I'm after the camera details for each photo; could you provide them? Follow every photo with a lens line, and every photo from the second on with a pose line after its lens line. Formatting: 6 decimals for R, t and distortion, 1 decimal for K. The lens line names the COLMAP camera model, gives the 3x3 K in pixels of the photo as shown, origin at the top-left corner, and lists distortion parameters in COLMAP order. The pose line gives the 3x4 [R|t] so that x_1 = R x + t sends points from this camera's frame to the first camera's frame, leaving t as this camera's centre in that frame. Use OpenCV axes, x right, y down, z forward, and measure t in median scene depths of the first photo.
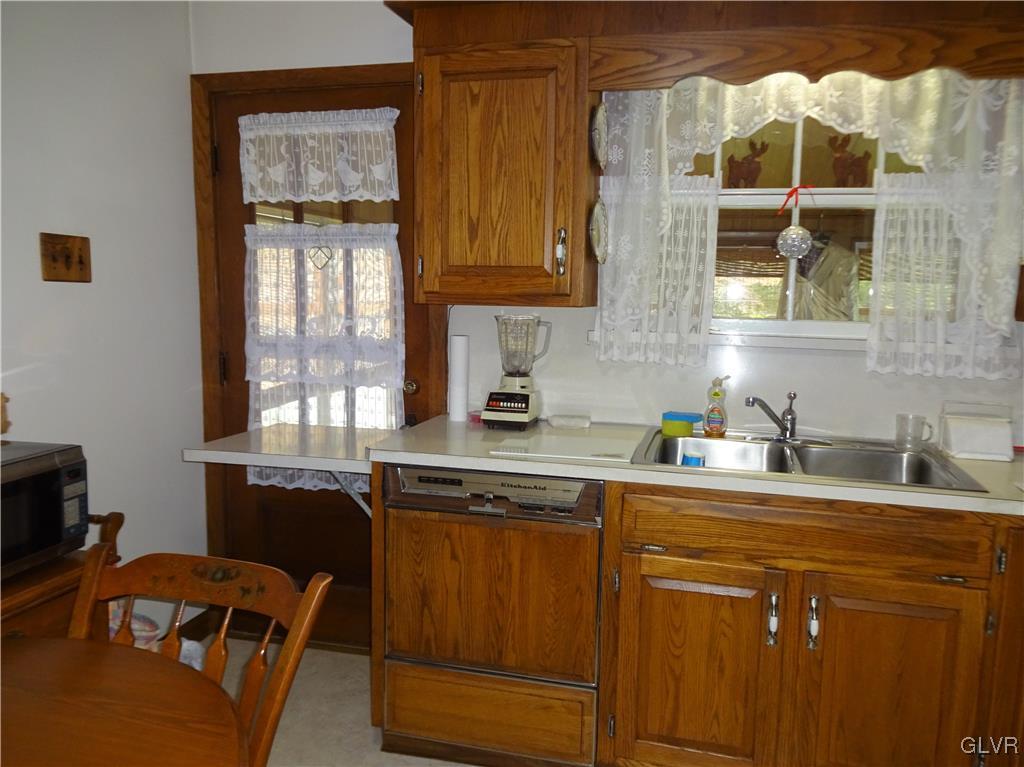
lens RADIAL K [[797.5, 0, 512.0], [0, 797.5, 383.5], [0, 0, 1]] dist [0.056716, -0.070962]
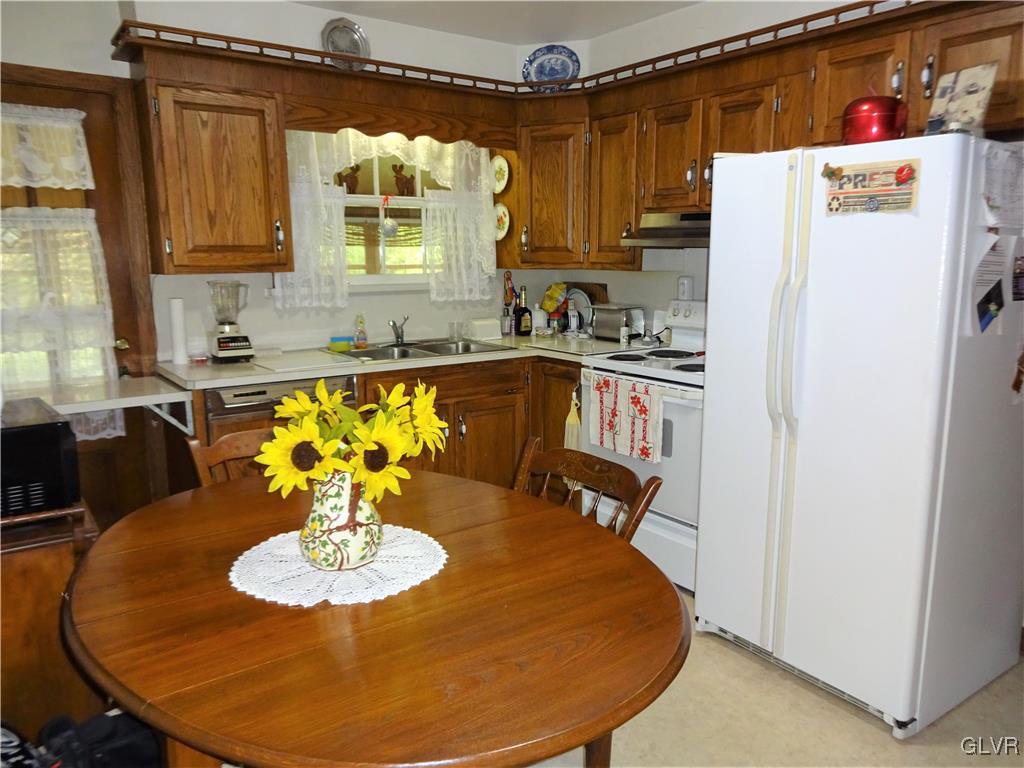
lens RADIAL K [[792.2, 0, 512.0], [0, 792.2, 384.0], [0, 0, 1]] dist [0.059293, 0.007496]
pose [[0.659053, -0.152609, 0.736451, -0.783176], [0.111880, 0.988195, 0.104654, 0.003057], [-0.743729, 0.013421, 0.668347, -0.316902]]
